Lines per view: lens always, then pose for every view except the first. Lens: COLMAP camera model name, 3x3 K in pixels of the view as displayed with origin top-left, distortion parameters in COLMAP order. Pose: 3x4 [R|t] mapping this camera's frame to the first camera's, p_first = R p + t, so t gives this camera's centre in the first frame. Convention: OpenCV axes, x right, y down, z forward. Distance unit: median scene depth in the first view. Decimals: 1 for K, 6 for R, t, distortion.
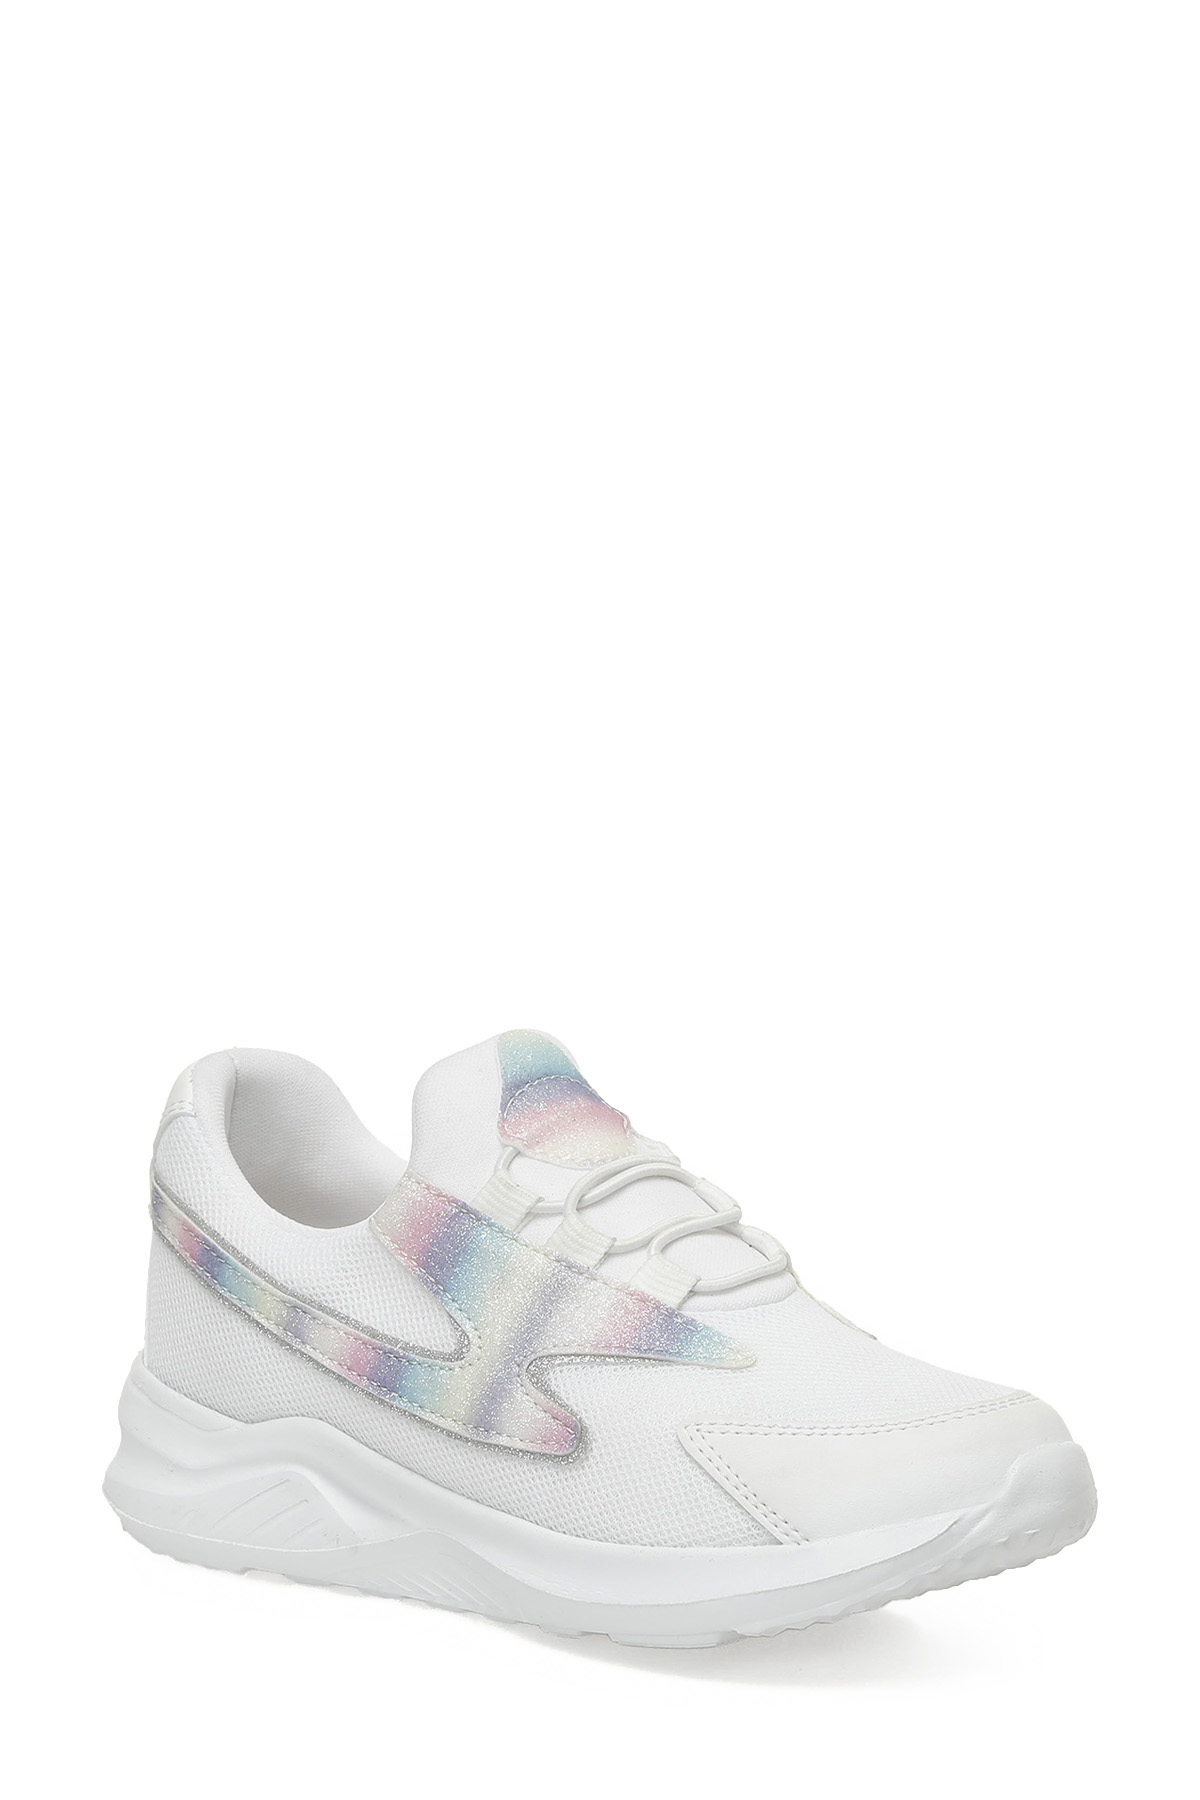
lens RADIAL K [[5380.8, 0, 600.0], [0, 5380.8, 900.0], [0, 0, 1]] dist [0.054874, 0.036361]
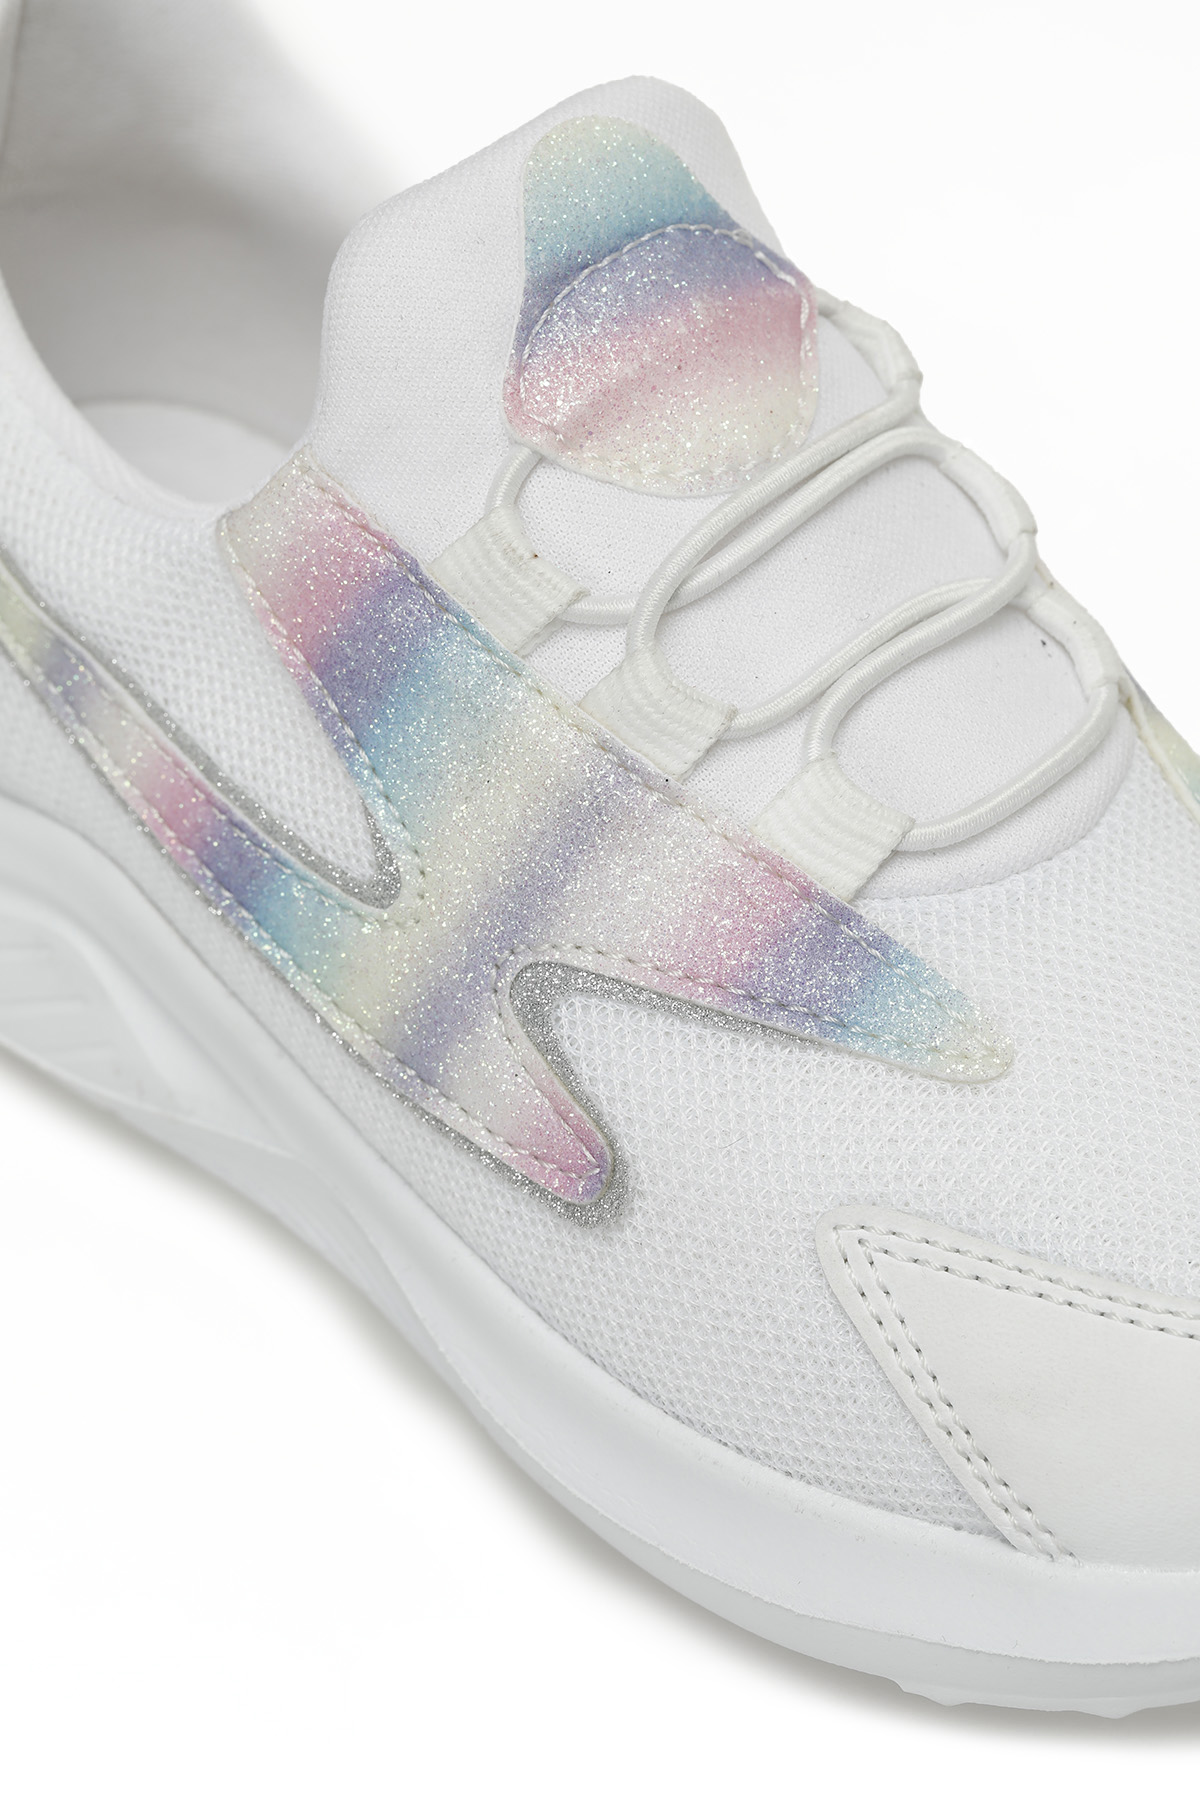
lens RADIAL K [[5380.8, 0, 600.0], [0, 5380.8, 900.0], [0, 0, 1]] dist [0.054874, 0.036361]
pose [[0.993714, 0.102676, -0.044612, 0.013249], [-0.065451, 0.856155, 0.512557, -0.152396], [0.090822, -0.506415, 0.857493, 0.607024]]
